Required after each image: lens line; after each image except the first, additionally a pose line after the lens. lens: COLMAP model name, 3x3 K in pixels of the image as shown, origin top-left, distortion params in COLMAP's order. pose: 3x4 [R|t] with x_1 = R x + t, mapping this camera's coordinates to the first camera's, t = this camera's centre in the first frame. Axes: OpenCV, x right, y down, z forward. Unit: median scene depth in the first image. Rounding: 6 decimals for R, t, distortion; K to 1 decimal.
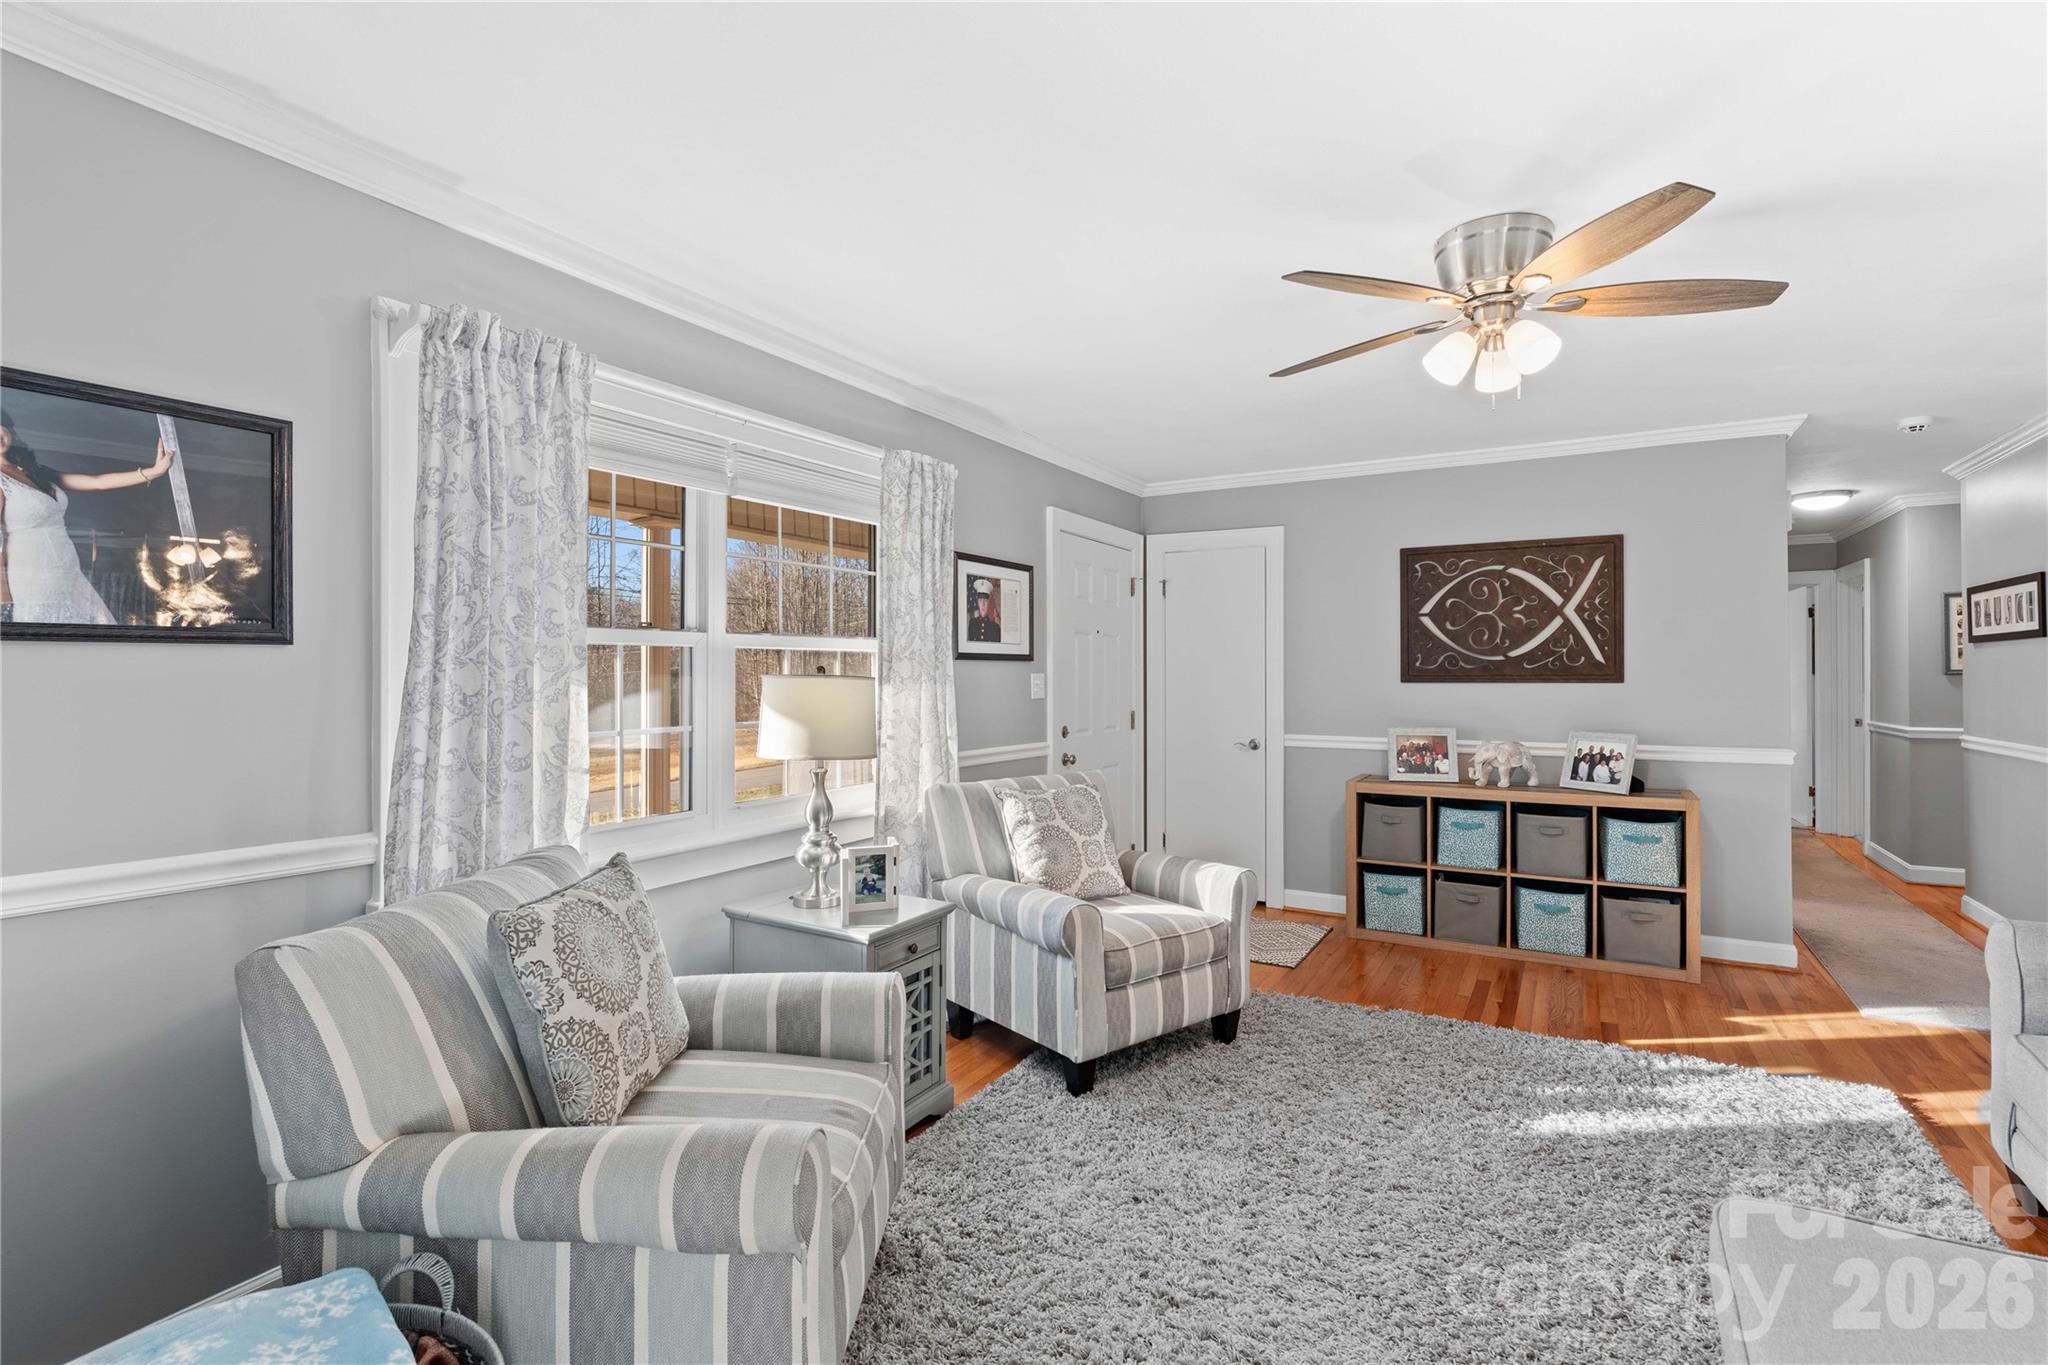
lens RADIAL K [[943.9, 0, 1039.6], [0, 943.9, 669.8], [0, 0, 1]] dist [-0.005004, 0.000681]
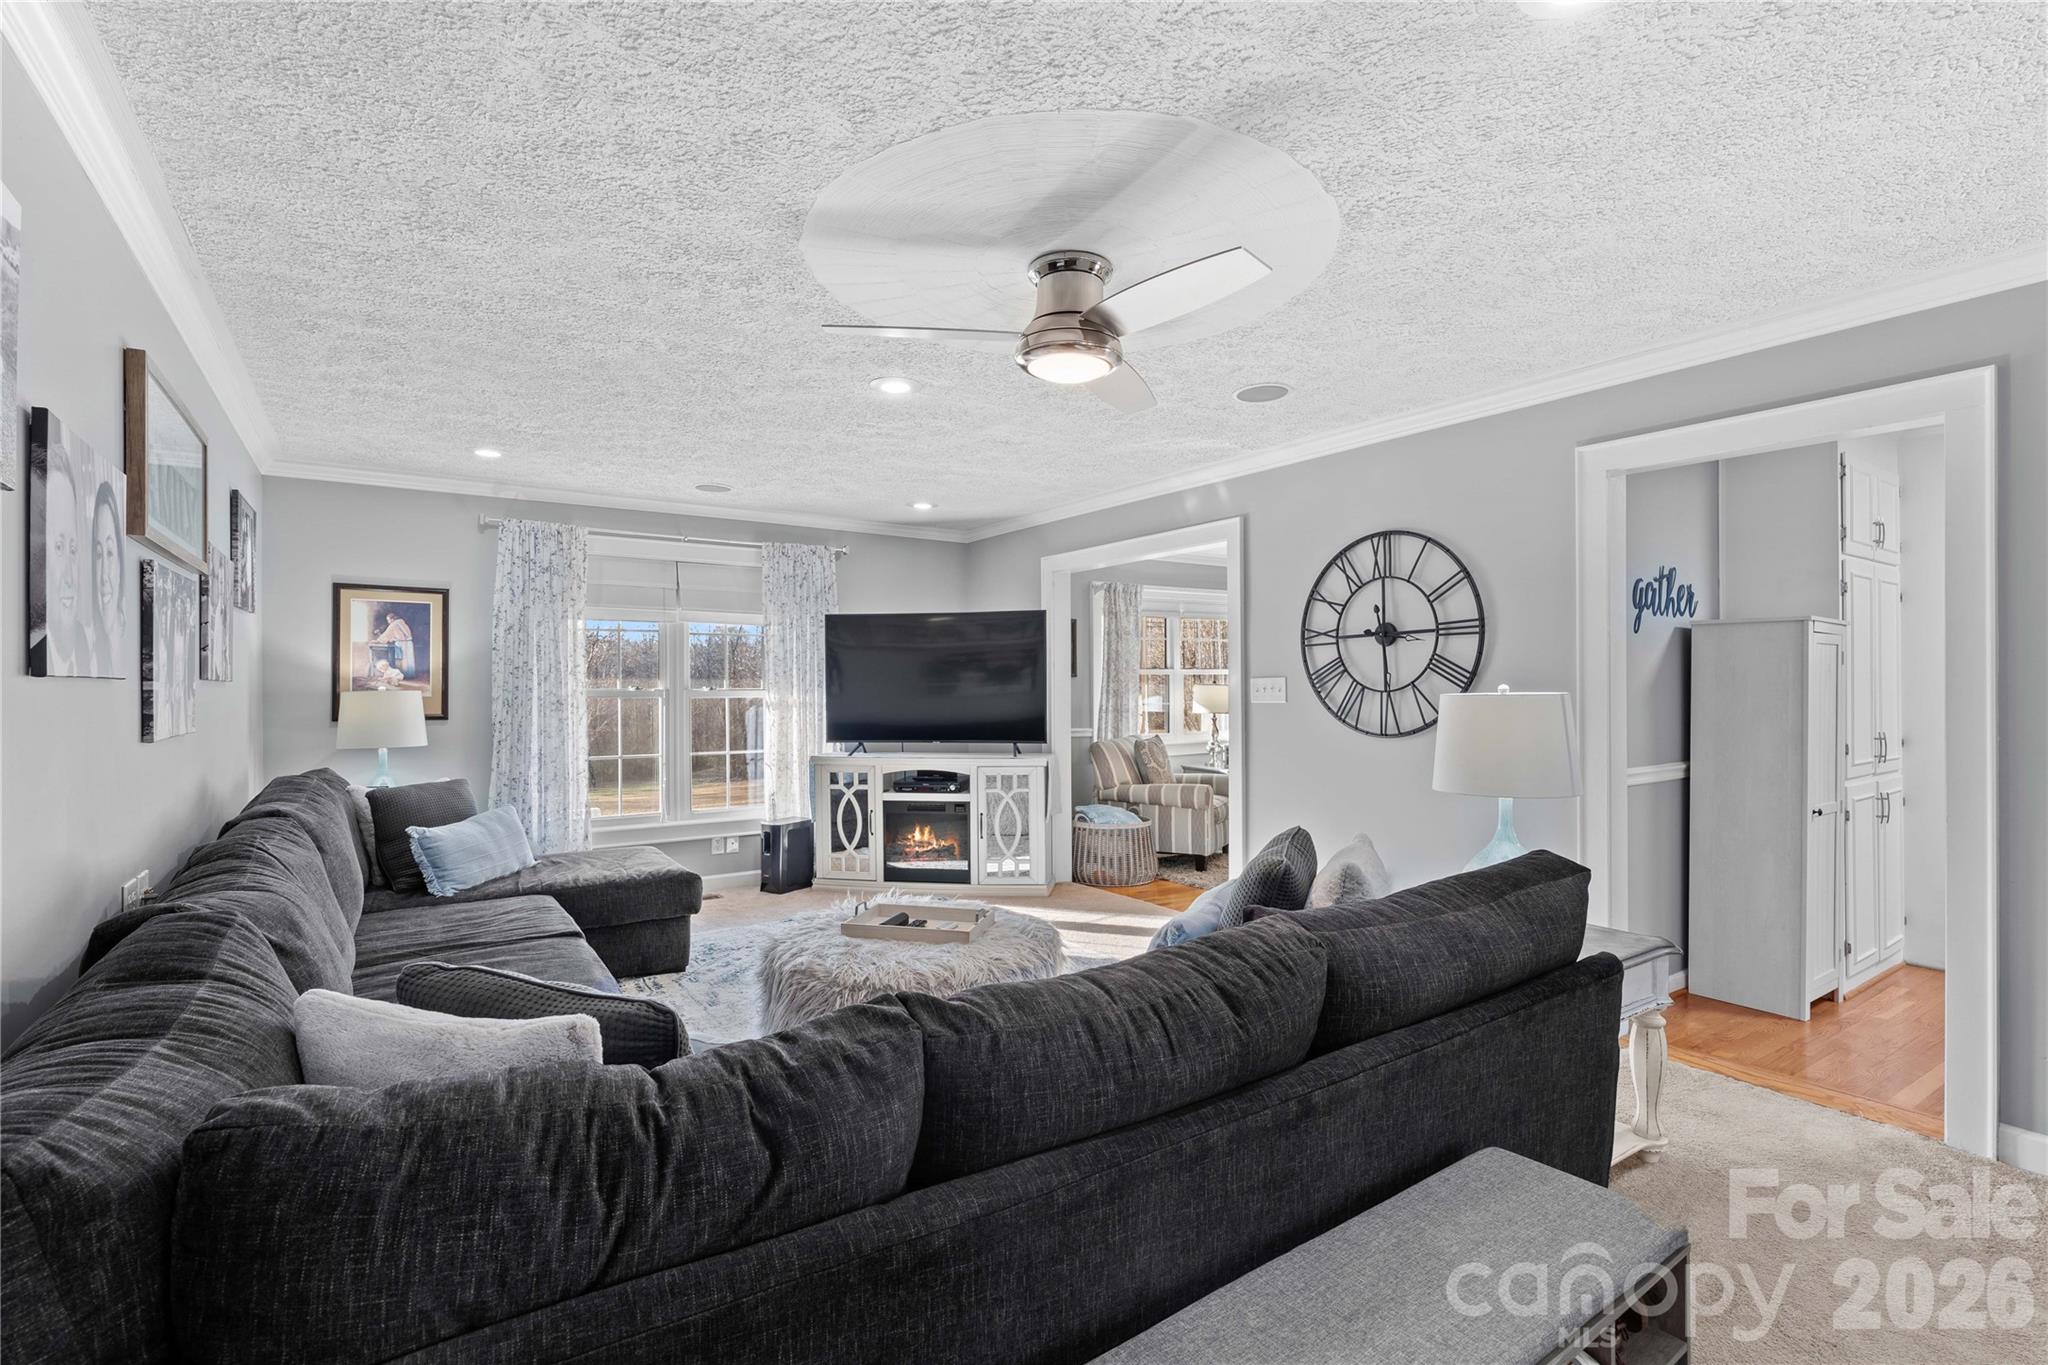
lens RADIAL K [[943.9, 0, 1036.7], [0, 943.9, 680.6], [0, 0, 1]] dist [-0.005004, 0.000681]
pose [[0.904052, -0.011658, -0.427263, 0.323067], [0.013514, 0.999908, 0.001311, -0.008921], [0.427208, -0.006959, 0.904126, -1.170578]]
